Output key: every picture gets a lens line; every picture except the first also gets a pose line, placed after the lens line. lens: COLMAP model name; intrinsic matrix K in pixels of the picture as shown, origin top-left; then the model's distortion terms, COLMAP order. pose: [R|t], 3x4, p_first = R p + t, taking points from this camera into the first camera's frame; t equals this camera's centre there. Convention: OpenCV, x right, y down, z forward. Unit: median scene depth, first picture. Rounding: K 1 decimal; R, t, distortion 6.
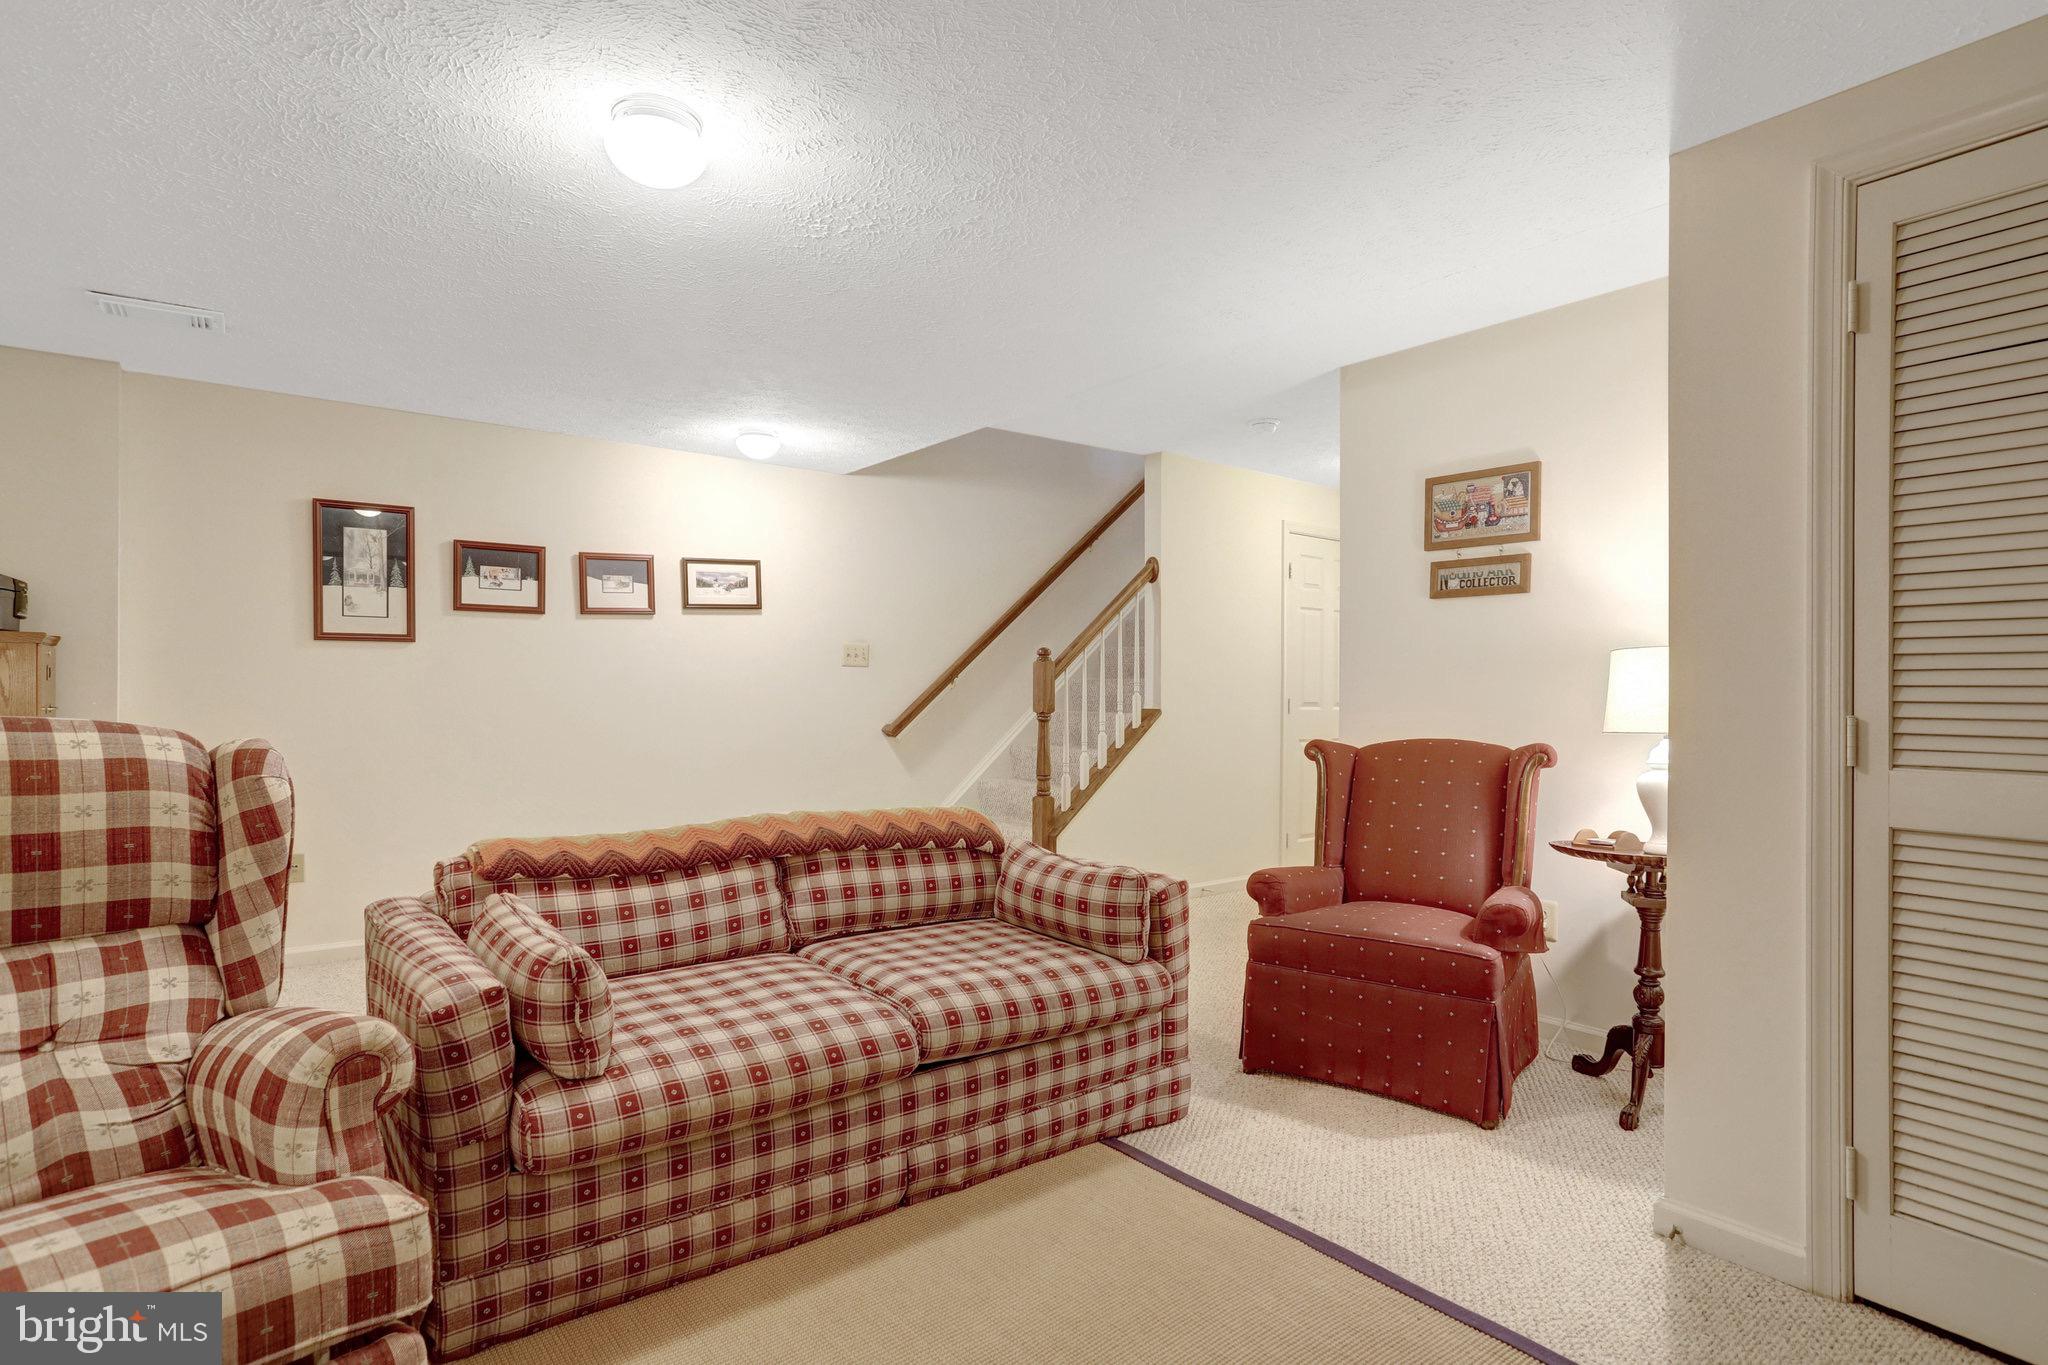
lens RADIAL K [[1005.5, 0, 1021.5], [0, 1005.5, 671.0], [0, 0, 1]] dist [-0.036204, 0.019300]
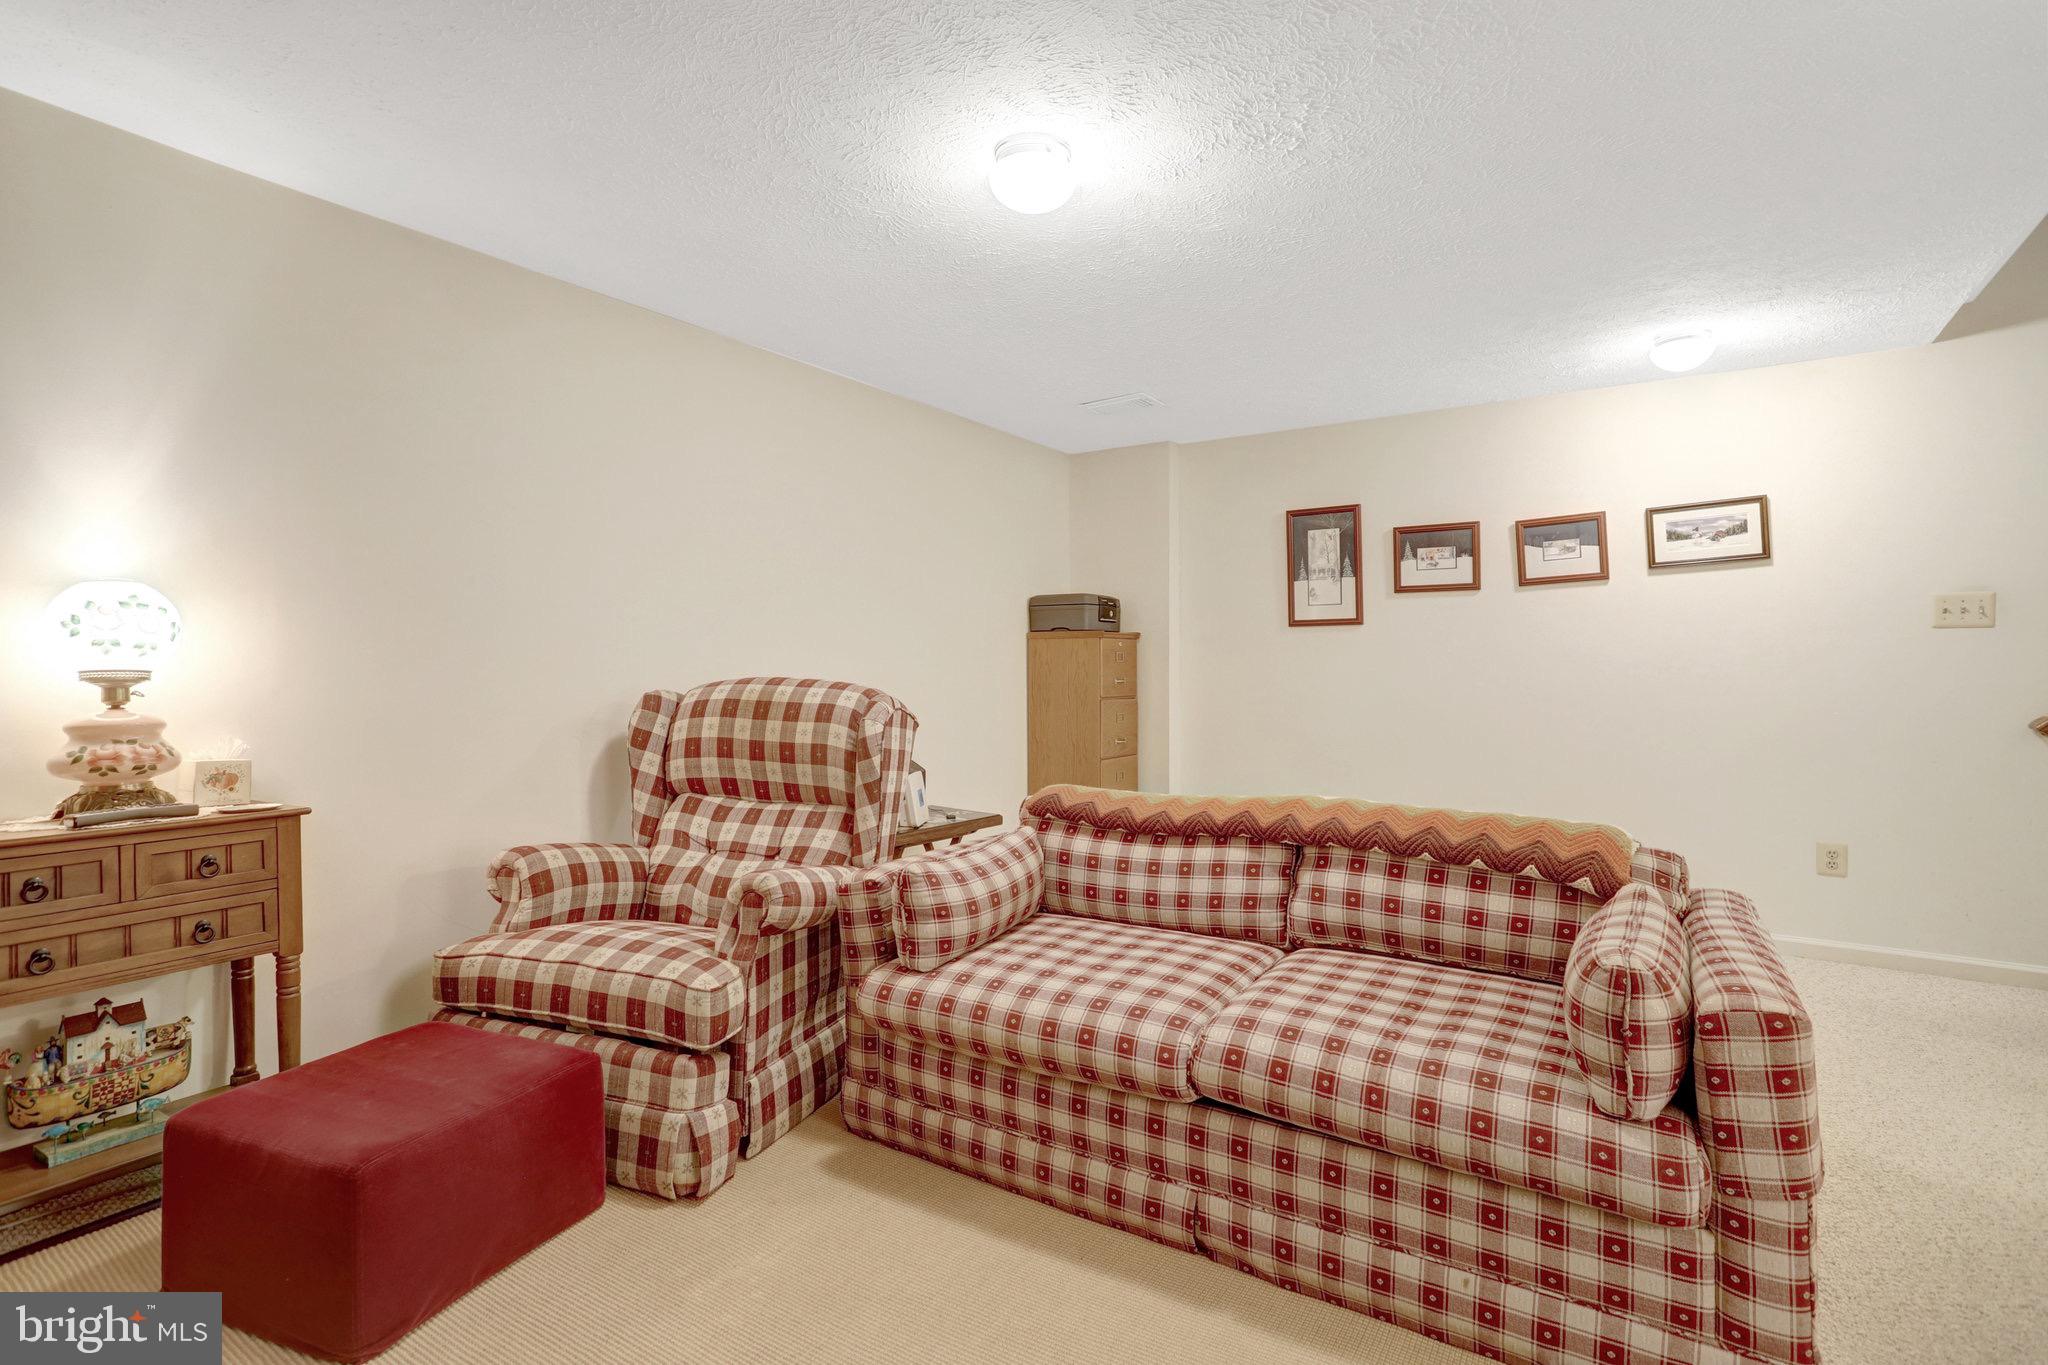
lens RADIAL K [[980.0, 0, 1023.4], [0, 980.0, 665.5], [0, 0, 1]] dist [-0.052400, 0.030512]
pose [[0.341484, -0.011348, -0.939819, 0.491067], [0.020984, 0.999770, -0.004447, 0.023198], [0.939653, -0.018202, 0.341644, 0.462052]]
